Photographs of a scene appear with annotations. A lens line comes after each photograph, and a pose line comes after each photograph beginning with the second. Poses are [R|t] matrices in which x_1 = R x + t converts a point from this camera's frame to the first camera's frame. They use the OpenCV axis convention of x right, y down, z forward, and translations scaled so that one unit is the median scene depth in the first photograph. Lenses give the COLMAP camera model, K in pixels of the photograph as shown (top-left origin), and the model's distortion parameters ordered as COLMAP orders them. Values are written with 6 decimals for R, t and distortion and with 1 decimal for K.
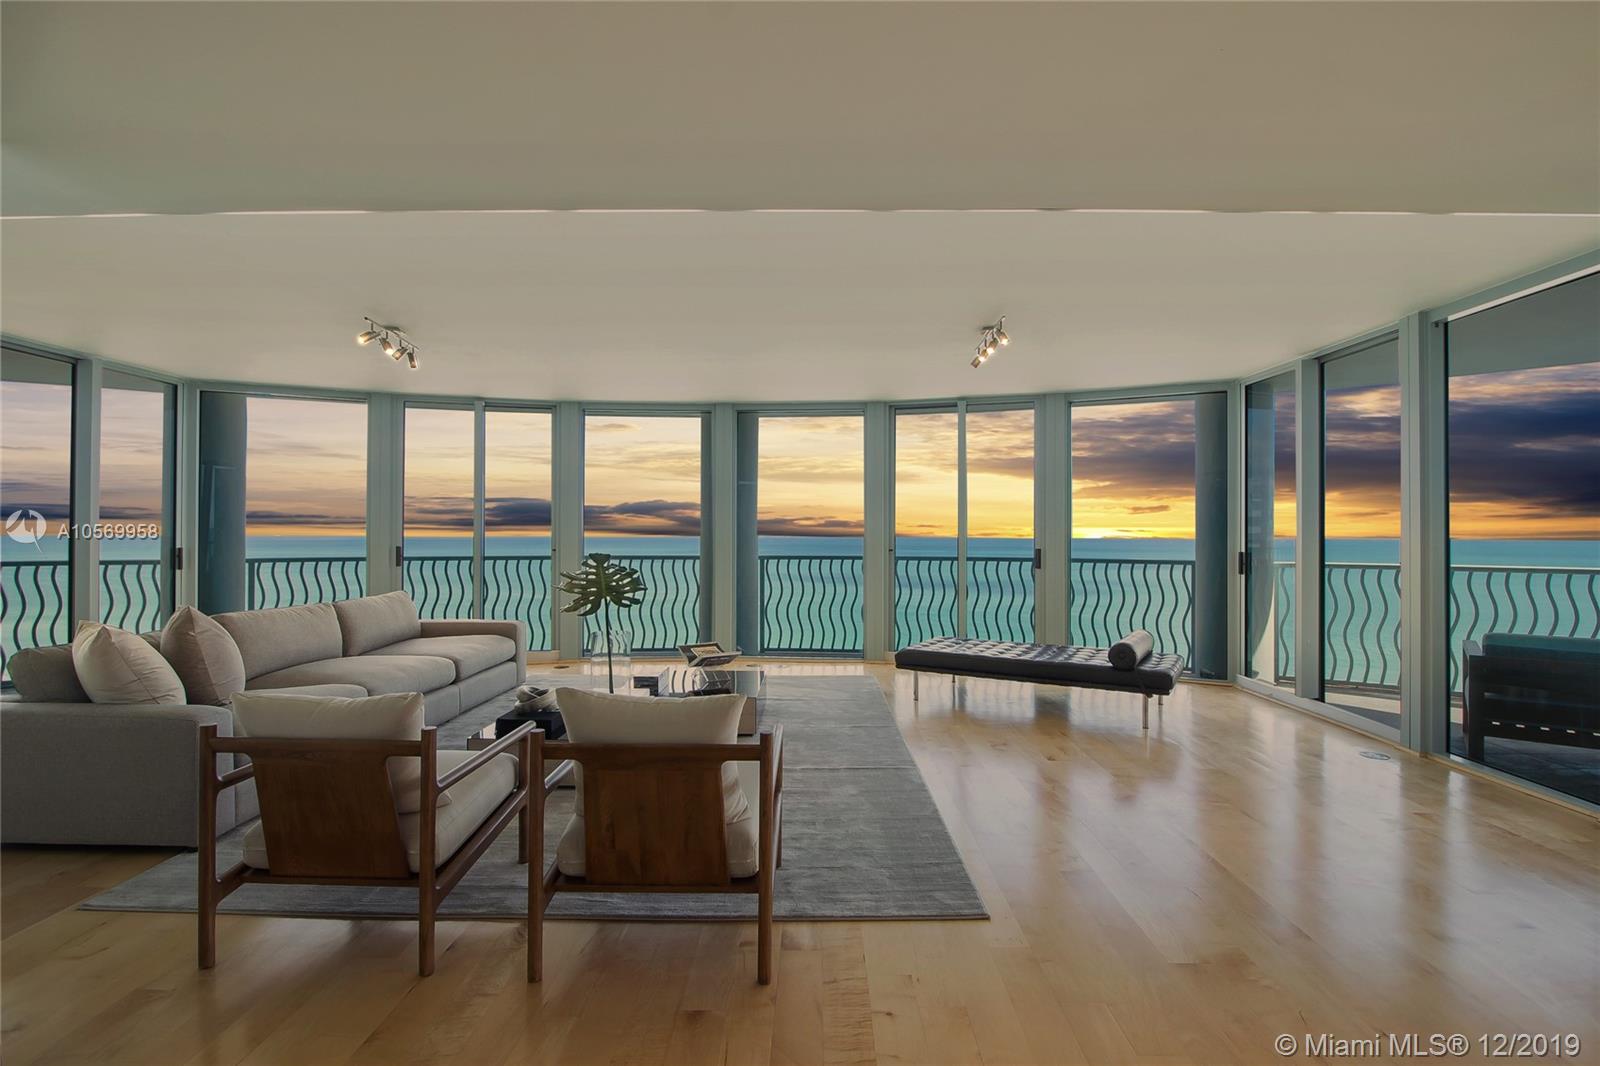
lens RADIAL K [[771.6, 0, 809.2], [0, 771.6, 530.7], [0, 0, 1]] dist [-0.004793, -0.000604]
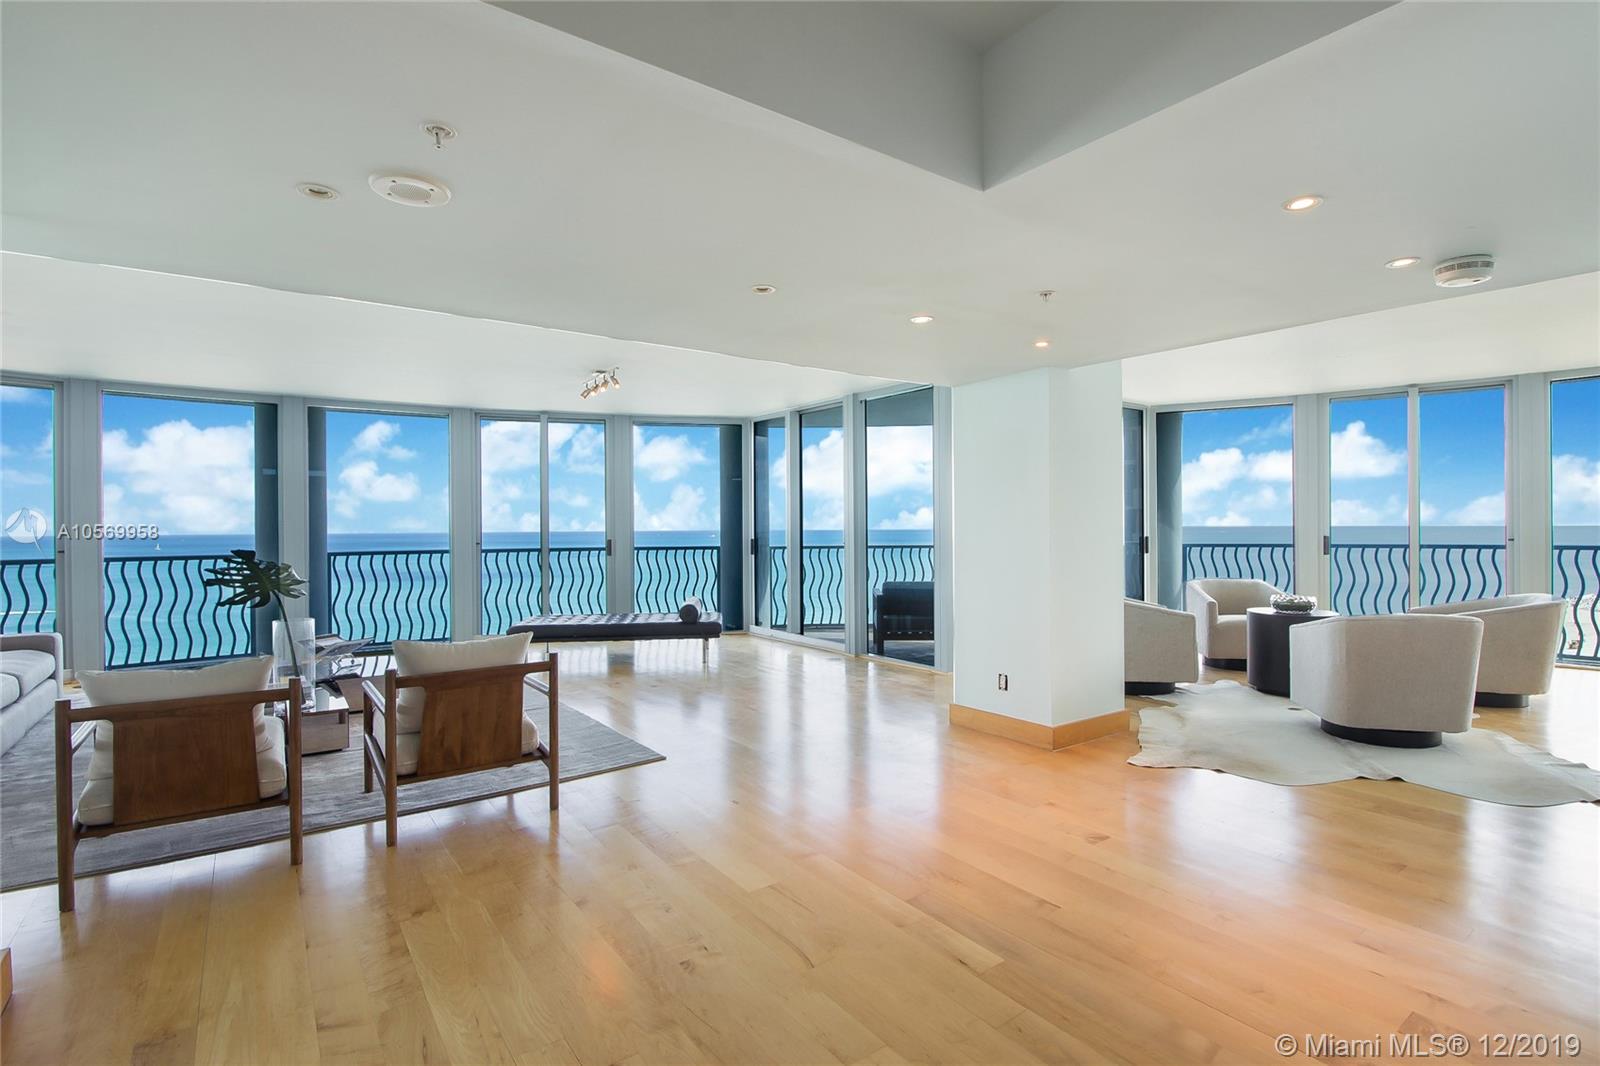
lens RADIAL K [[771.6, 0, 809.2], [0, 771.6, 530.7], [0, 0, 1]] dist [-0.004793, -0.000604]
pose [[0.804653, -0.012201, 0.593620, -0.241975], [0.007018, 0.999914, 0.011039, -0.002890], [-0.593704, -0.004716, 0.804670, -0.253714]]
